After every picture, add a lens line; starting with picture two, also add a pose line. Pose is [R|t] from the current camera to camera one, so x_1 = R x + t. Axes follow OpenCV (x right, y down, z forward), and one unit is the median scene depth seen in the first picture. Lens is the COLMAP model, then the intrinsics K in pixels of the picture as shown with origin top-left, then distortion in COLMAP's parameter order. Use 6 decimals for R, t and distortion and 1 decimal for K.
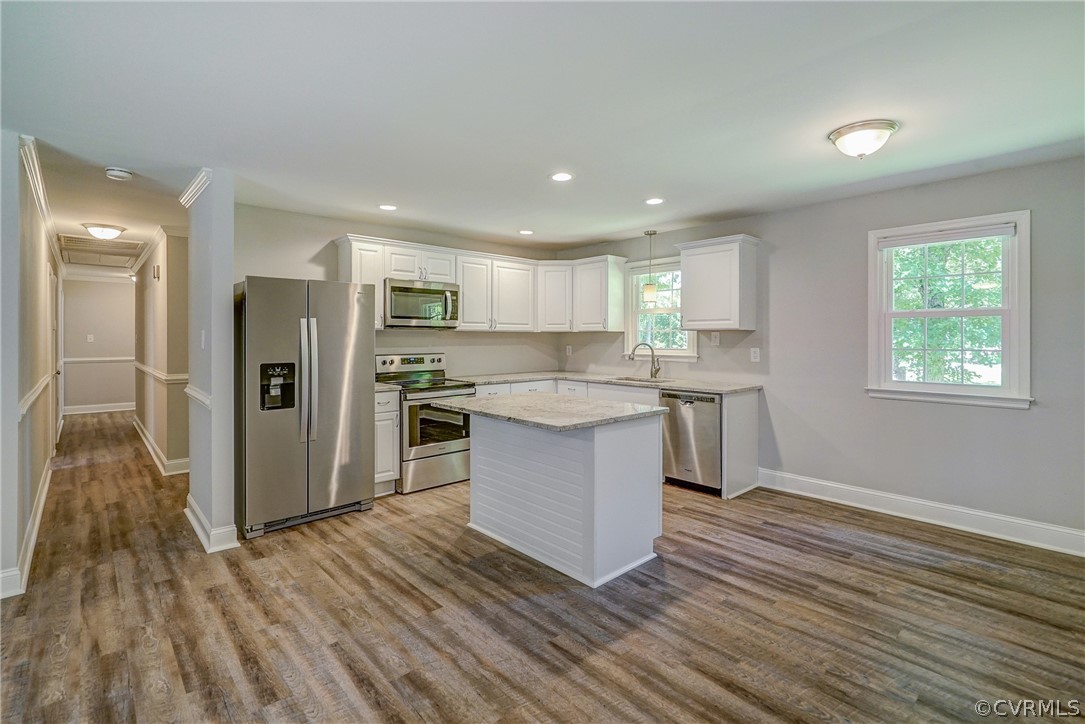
lens RADIAL K [[501.7, 0, 536.8], [0, 501.7, 348.2], [0, 0, 1]] dist [0.001334, 0.000044]
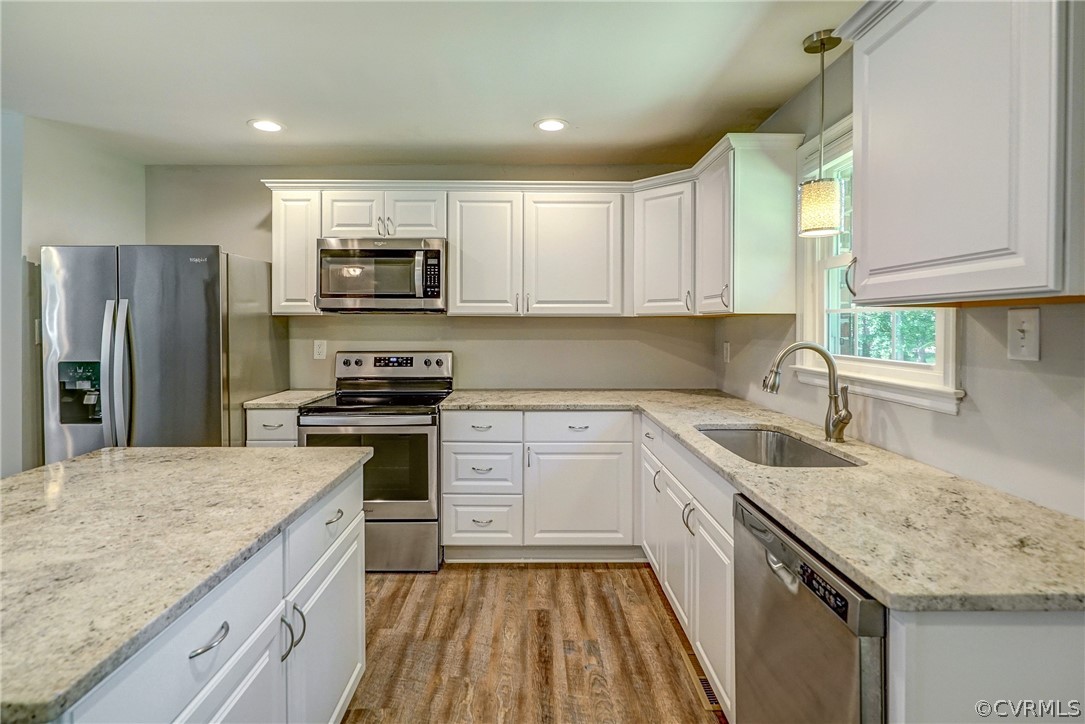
lens RADIAL K [[502.6, 0, 562.1], [0, 502.6, 330.2], [0, 0, 1]] dist [0.001859, 0.000104]
pose [[0.744489, 0.008610, -0.667579, 0.358674], [-0.015480, 0.999871, -0.004368, -0.016862], [0.667455, 0.013585, 0.744526, 0.654782]]
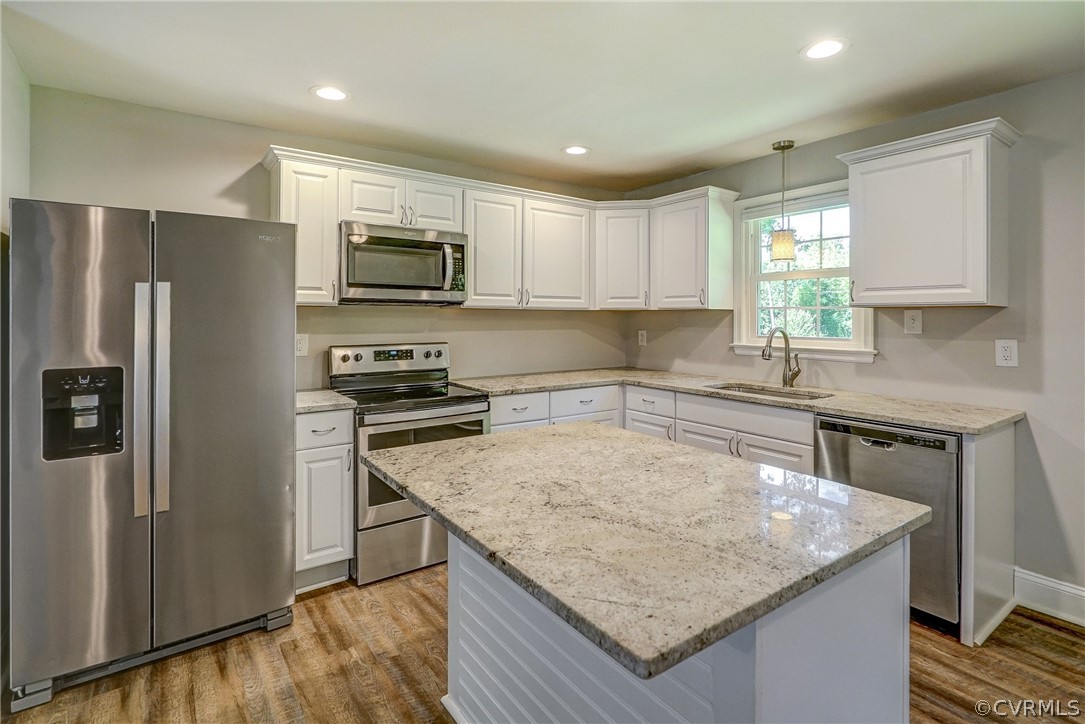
lens RADIAL K [[521.1, 0, 529.2], [0, 521.1, 318.0], [0, 0, 1]] dist [0.010526, 0.000154]
pose [[0.990616, 0.003067, -0.136638, 0.011674], [-0.005642, 0.999814, -0.018464, -0.010312], [0.136556, 0.019062, 0.990449, 0.369551]]
